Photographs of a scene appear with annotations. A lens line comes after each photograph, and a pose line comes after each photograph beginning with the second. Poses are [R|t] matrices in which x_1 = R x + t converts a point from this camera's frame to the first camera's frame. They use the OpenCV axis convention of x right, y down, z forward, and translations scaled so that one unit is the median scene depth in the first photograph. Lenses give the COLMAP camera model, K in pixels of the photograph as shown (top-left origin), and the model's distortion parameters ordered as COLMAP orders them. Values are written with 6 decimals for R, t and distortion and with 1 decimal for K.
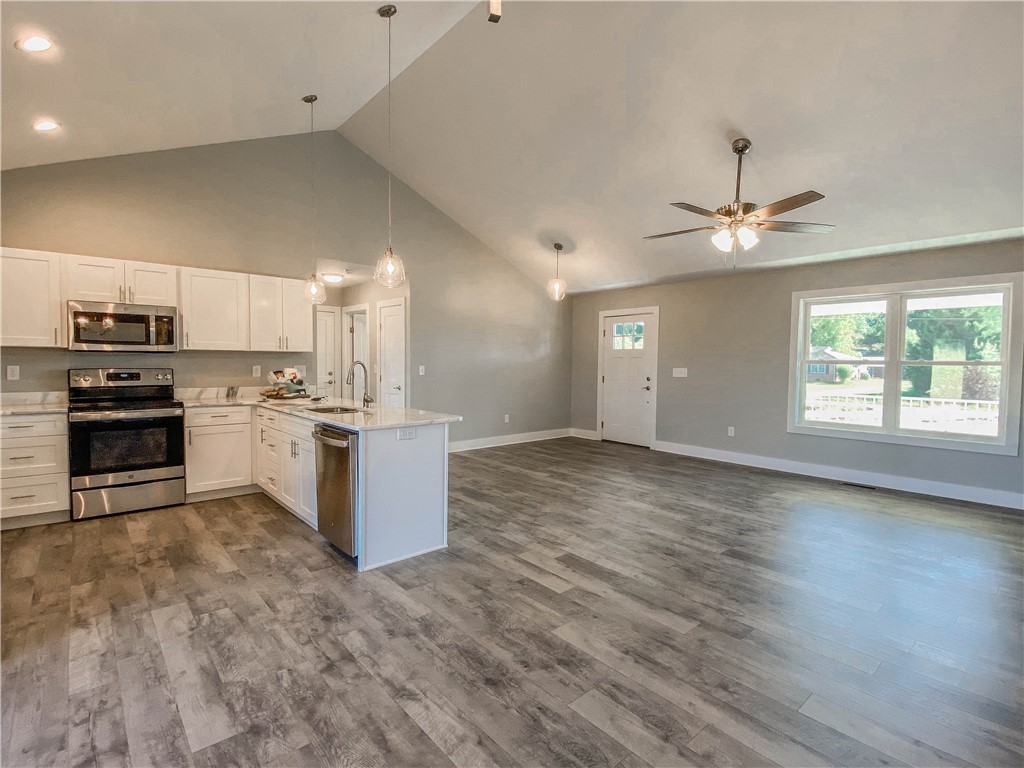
lens RADIAL K [[504.6, 0, 505.4], [0, 504.6, 381.0], [0, 0, 1]] dist [0.017815, -0.018675]
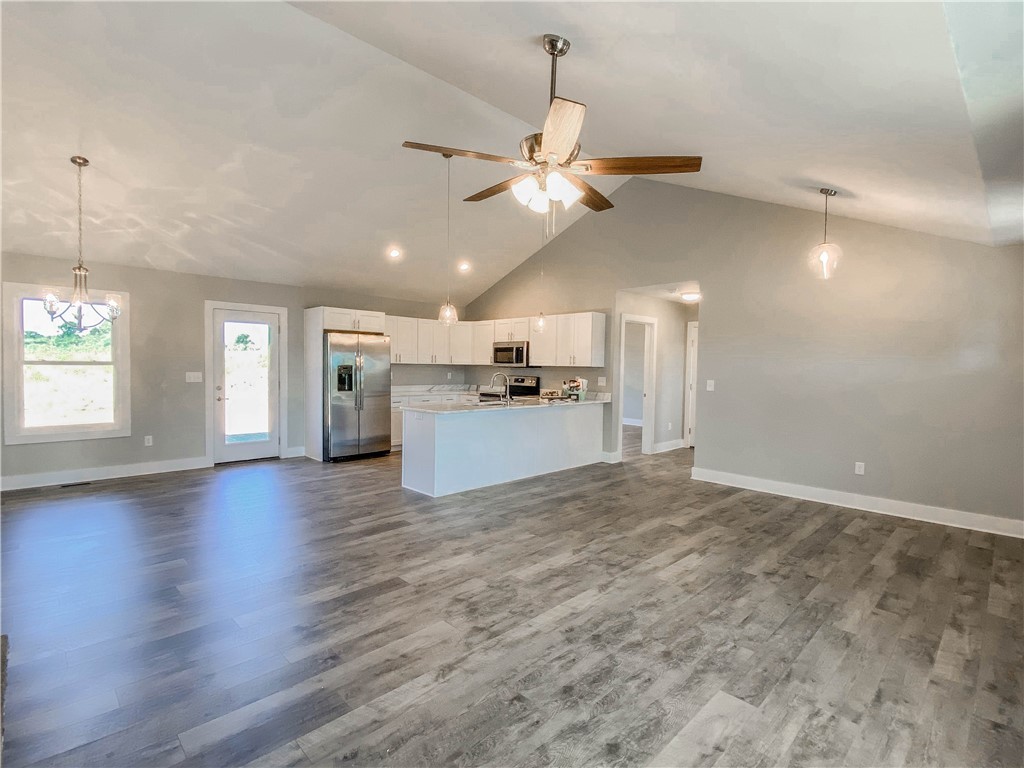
lens RADIAL K [[504.6, 0, 506.9], [0, 504.6, 381.9], [0, 0, 1]] dist [0.017815, -0.018675]
pose [[0.038509, 0.021366, -0.999030, 1.091450], [-0.054154, 0.998347, 0.019264, -0.038459], [0.997790, 0.053360, 0.039602, 0.920364]]
